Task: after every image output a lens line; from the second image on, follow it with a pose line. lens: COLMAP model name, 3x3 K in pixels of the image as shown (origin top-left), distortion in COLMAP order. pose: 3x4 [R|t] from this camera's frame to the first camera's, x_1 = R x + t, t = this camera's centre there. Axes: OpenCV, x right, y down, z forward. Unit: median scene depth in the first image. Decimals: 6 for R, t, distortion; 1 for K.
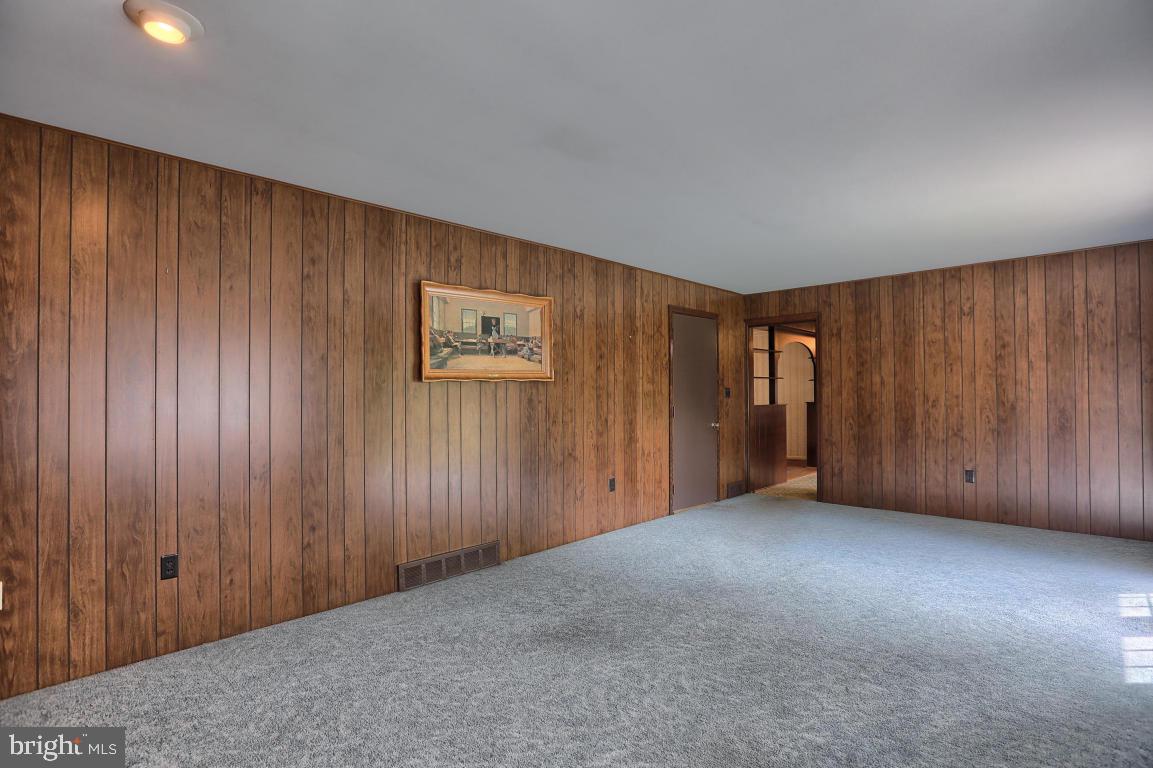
lens RADIAL K [[557.4, 0, 574.6], [0, 557.4, 384.9], [0, 0, 1]] dist [-0.052290, 0.021913]
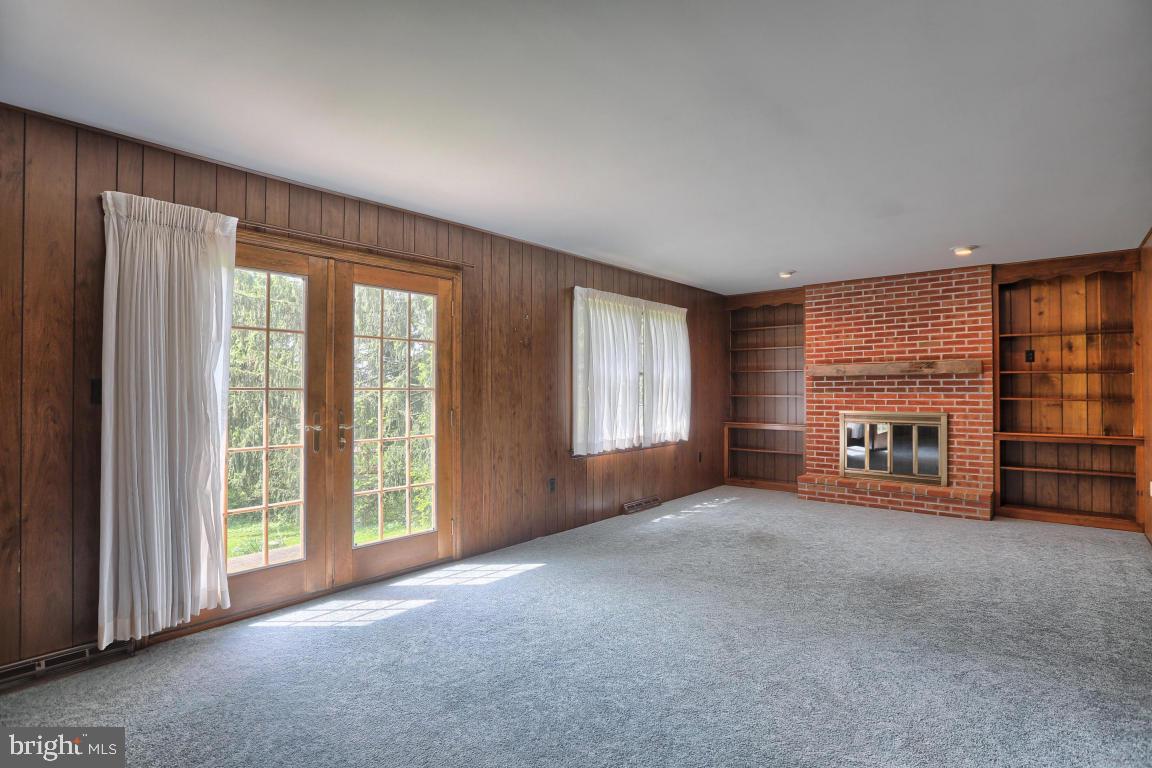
lens RADIAL K [[556.9, 0, 574.1], [0, 556.9, 384.9], [0, 0, 1]] dist [-0.052290, 0.021913]
pose [[-0.997897, 0.012098, -0.063683, 0.538122], [0.013526, 0.999666, -0.022042, 0.017731], [0.063395, -0.022857, -0.997727, 1.424204]]
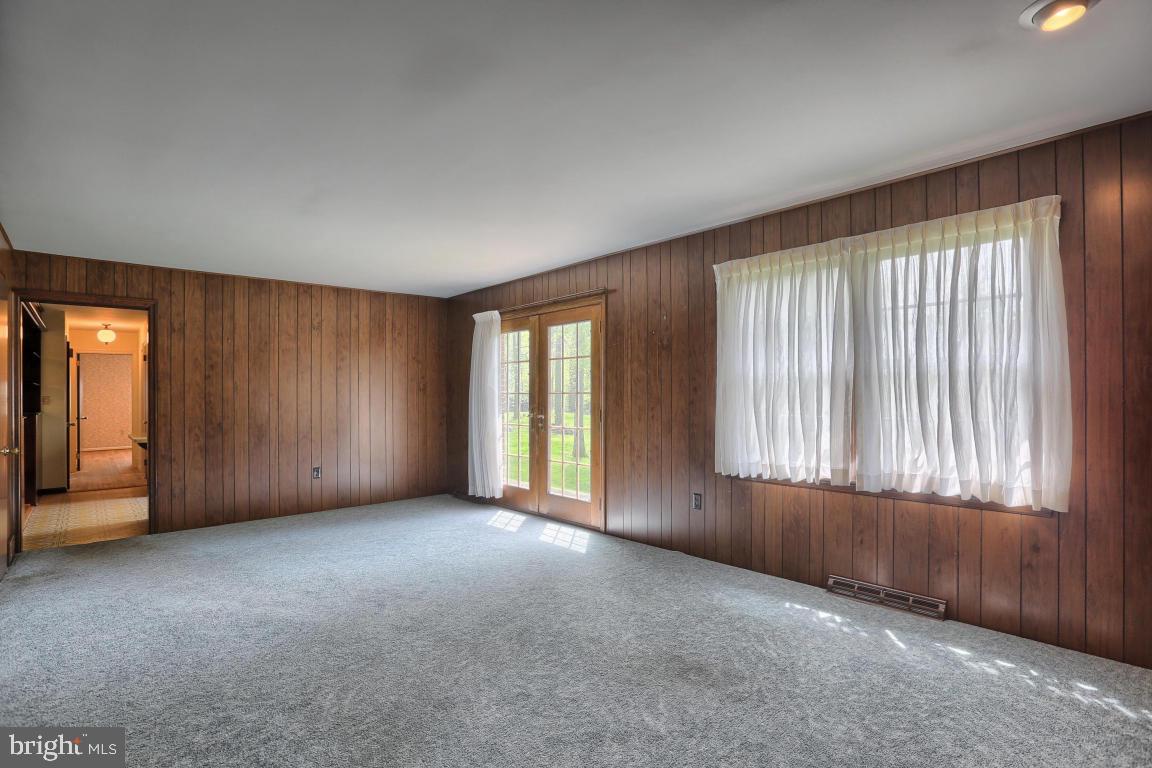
lens RADIAL K [[560.2, 0, 580.7], [0, 560.2, 391.0], [0, 0, 1]] dist [-0.038322, 0.000002]
pose [[0.057623, 0.014690, 0.998230, -0.458396], [-0.005360, 0.999882, -0.014405, 0.015111], [-0.998324, -0.004521, 0.057695, 0.469813]]
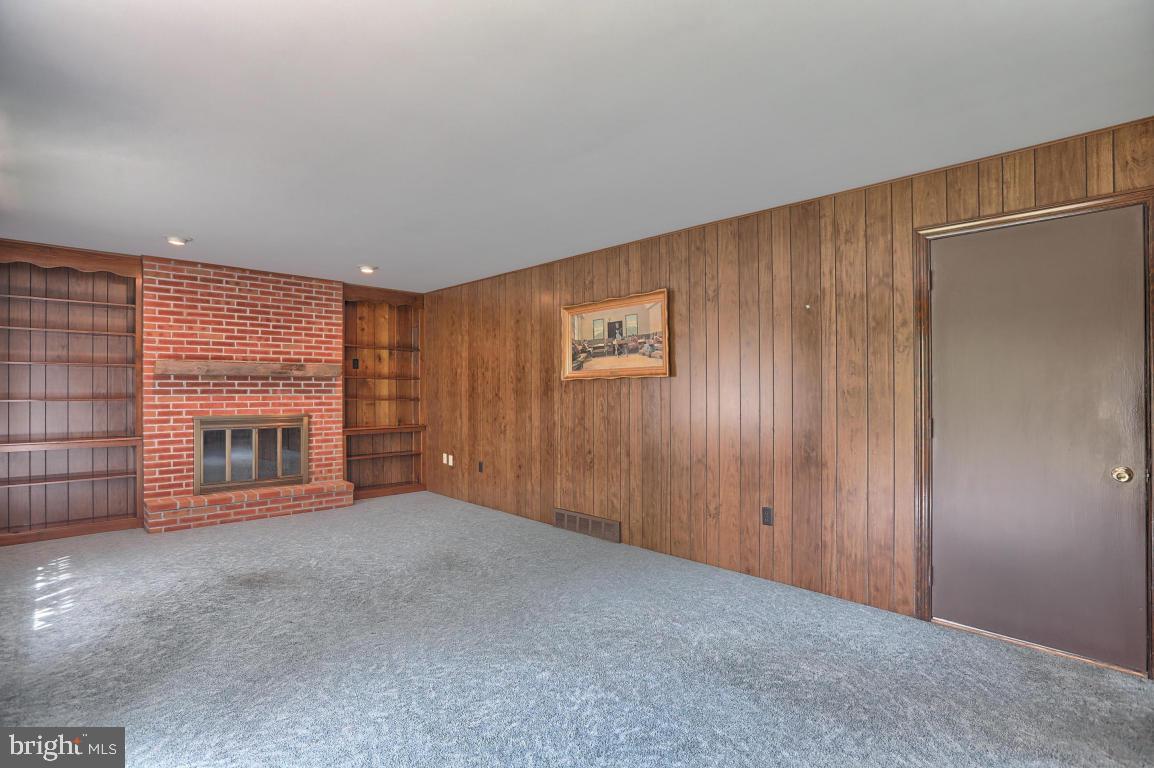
lens RADIAL K [[557.9, 0, 575.1], [0, 557.9, 384.9], [0, 0, 1]] dist [-0.052290, 0.021913]
pose [[-0.019019, 0.000204, -0.999819, 0.930828], [0.012779, 0.999918, -0.000039, 0.004759], [0.999737, -0.012777, -0.019020, 0.889871]]
